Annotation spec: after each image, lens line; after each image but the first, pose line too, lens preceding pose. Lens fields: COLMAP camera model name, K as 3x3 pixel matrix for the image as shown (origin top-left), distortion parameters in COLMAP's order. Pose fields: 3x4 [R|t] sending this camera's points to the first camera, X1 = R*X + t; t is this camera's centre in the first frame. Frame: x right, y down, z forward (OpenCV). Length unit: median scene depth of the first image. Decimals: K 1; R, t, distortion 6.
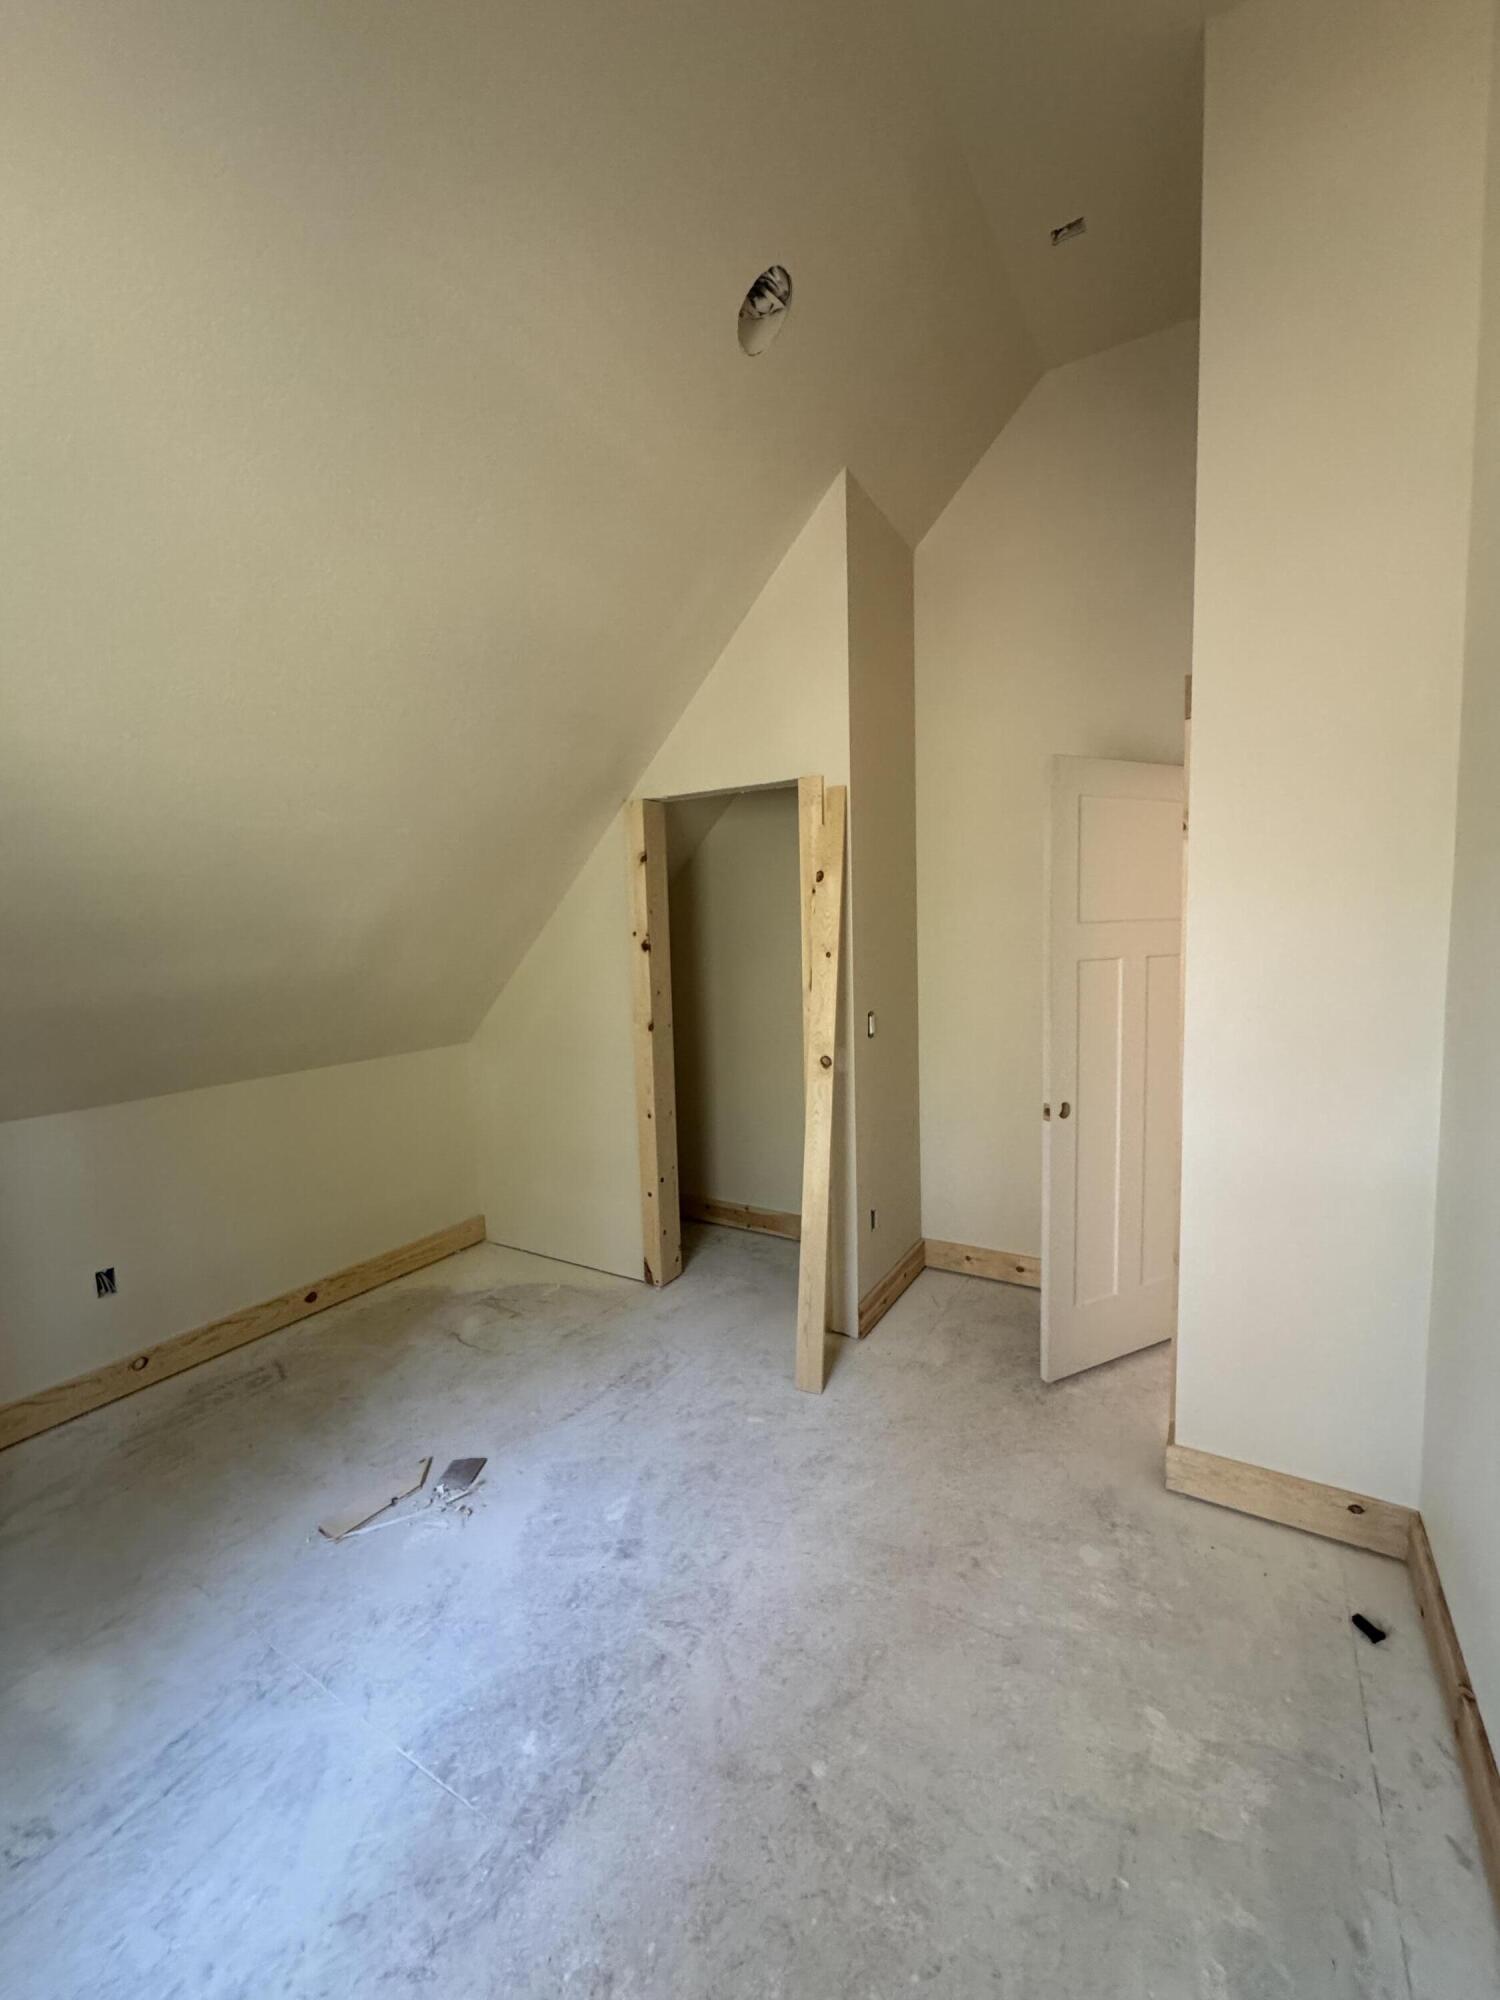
lens RADIAL K [[802.3, 0, 747.1], [0, 802.3, 1000.6], [0, 0, 1]] dist [-0.006449, 0.000761]
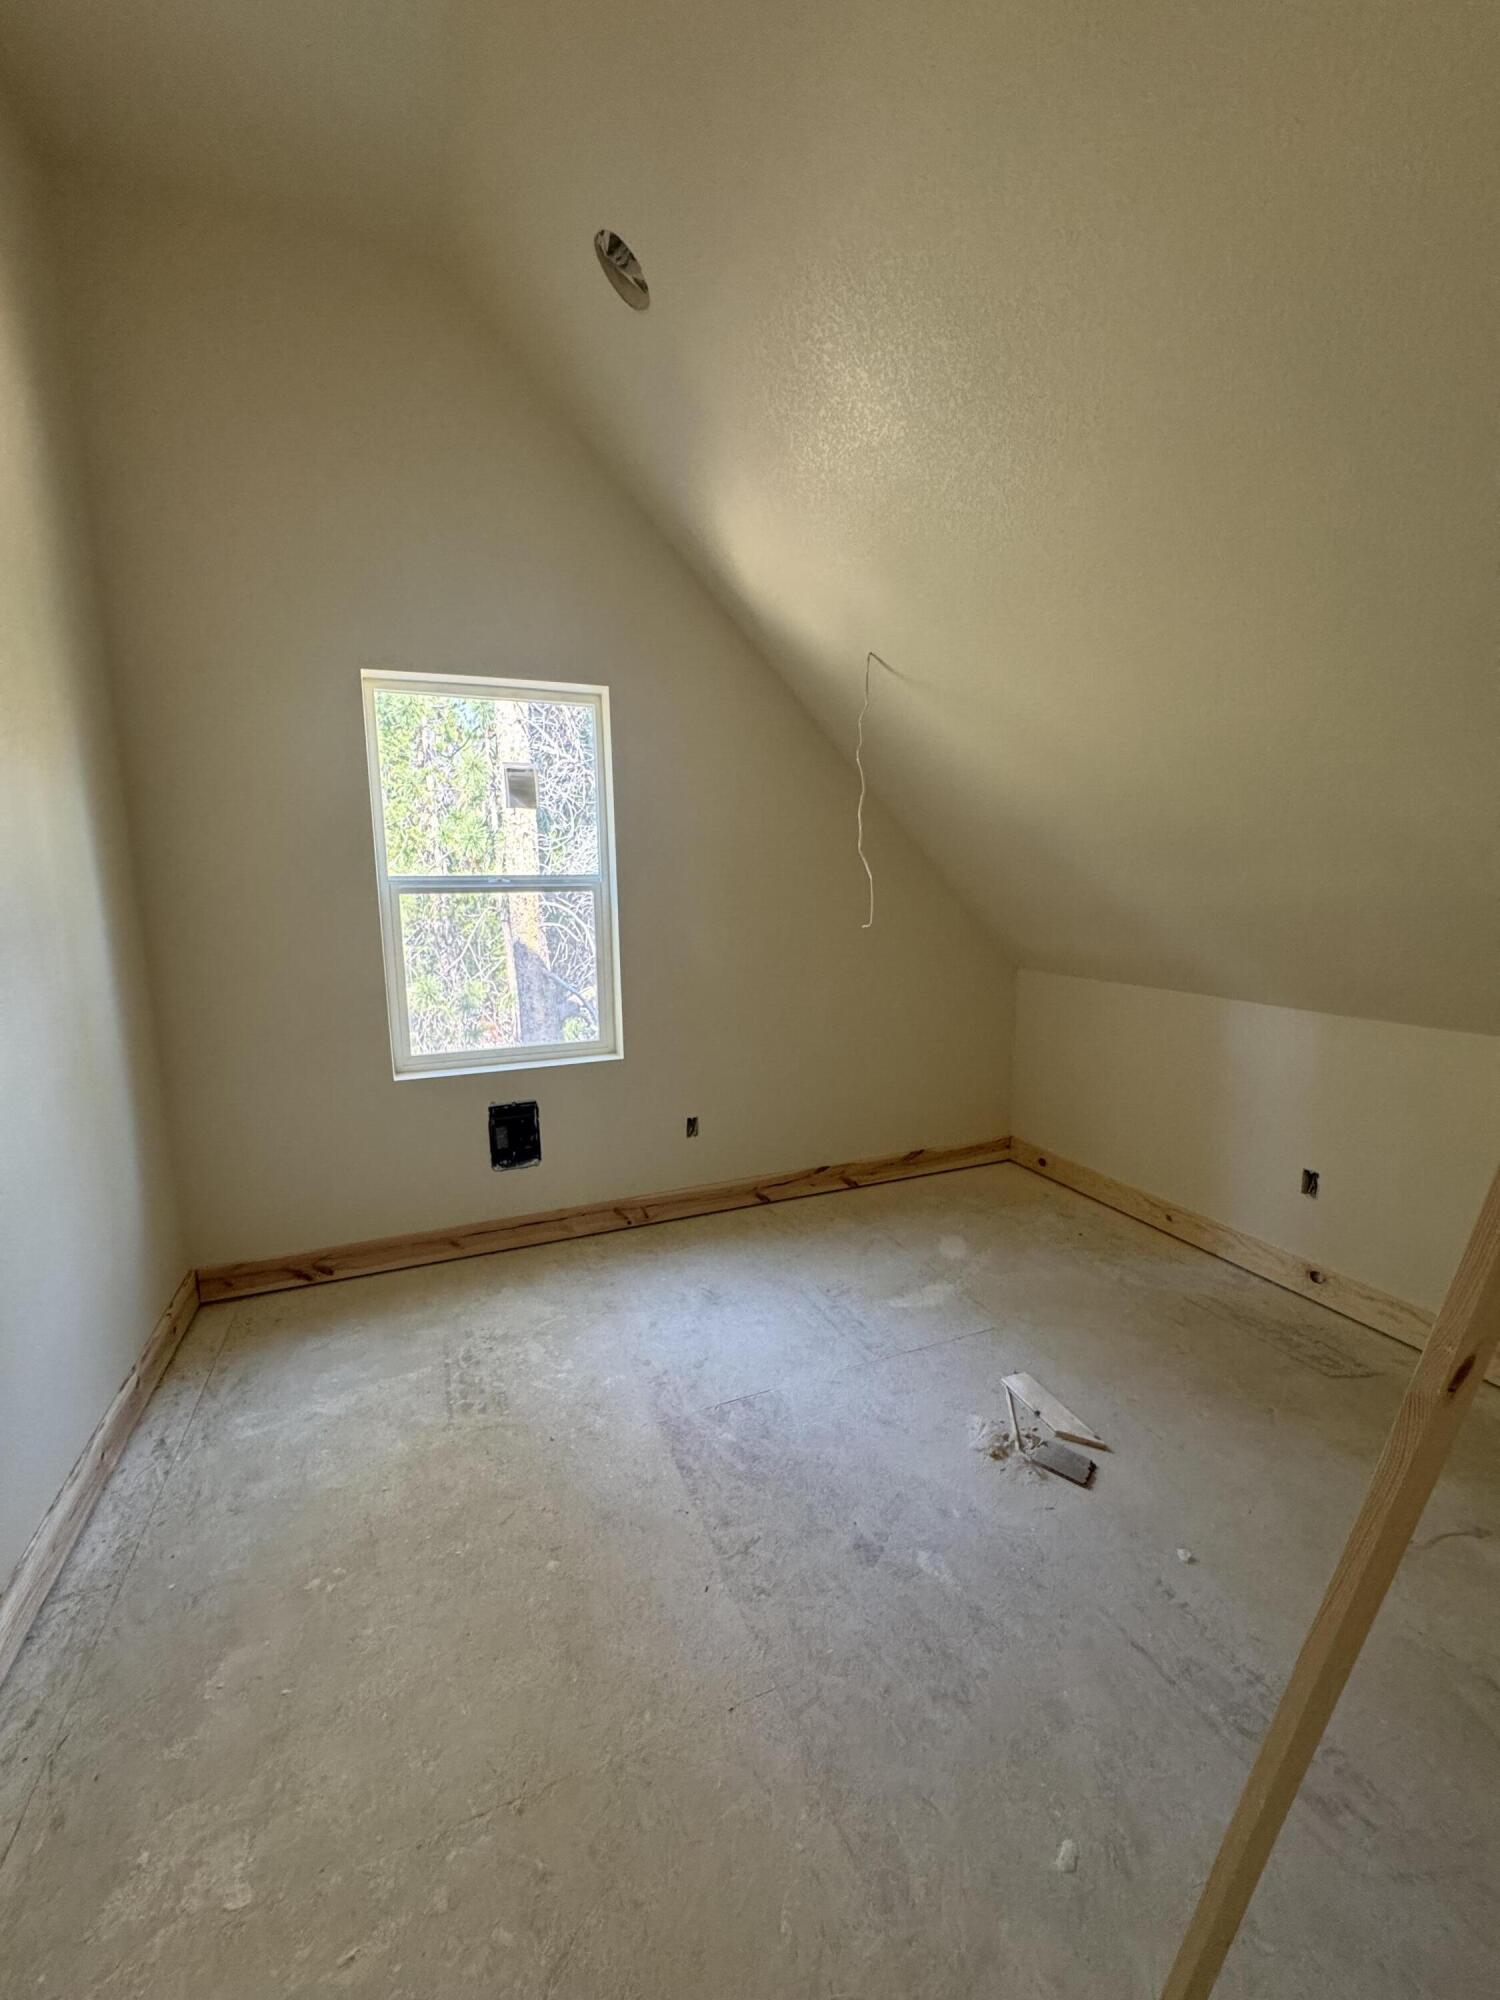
lens RADIAL K [[802.3, 0, 756.6], [0, 802.3, 1015.3], [0, 0, 1]] dist [-0.006449, 0.000761]
pose [[-0.590957, 0.171017, -0.788367, 0.494827], [-0.040081, 0.969839, 0.240428, -0.093816], [0.805707, 0.173681, -0.566279, 1.236993]]
